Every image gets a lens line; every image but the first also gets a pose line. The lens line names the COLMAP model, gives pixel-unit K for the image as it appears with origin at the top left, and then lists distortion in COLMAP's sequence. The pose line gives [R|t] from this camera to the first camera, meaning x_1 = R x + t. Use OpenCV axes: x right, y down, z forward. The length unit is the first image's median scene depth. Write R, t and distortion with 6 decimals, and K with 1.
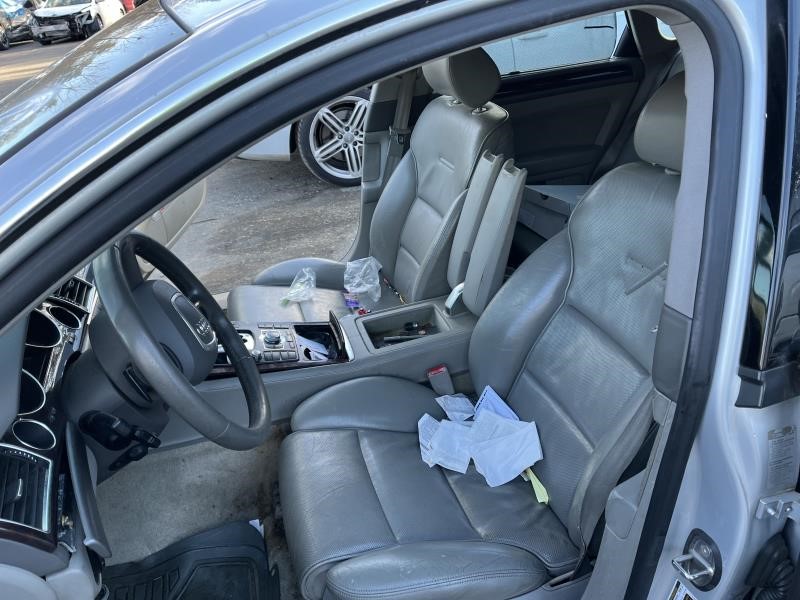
lens RADIAL K [[601.6, 0, 400.0], [0, 601.6, 300.0], [0, 0, 1]] dist [0.087421, -0.115635]
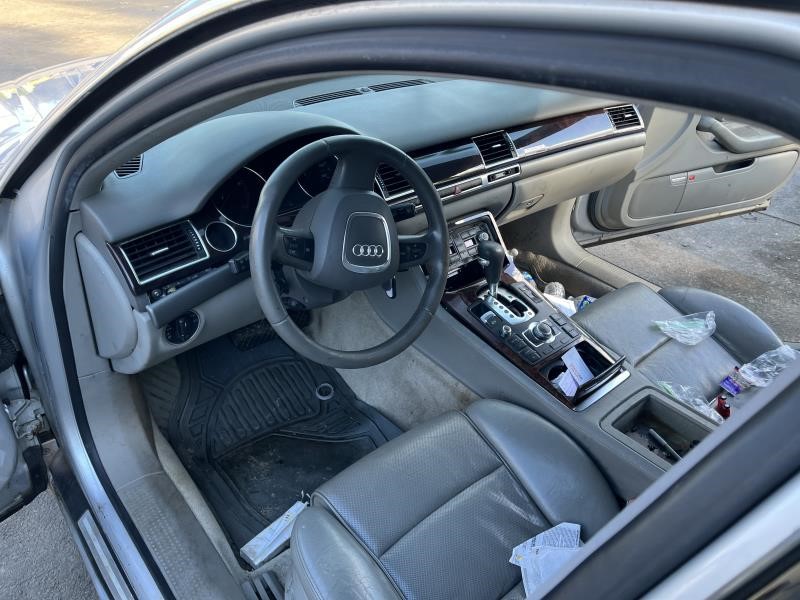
lens RADIAL K [[601.6, 0, 400.0], [0, 601.6, 300.0], [0, 0, 1]] dist [0.087421, -0.115635]
pose [[0.387525, 0.583351, -0.713810, 0.355072], [-0.508972, 0.780993, 0.361936, -0.210187], [0.768617, 0.223050, 0.599564, 0.290146]]
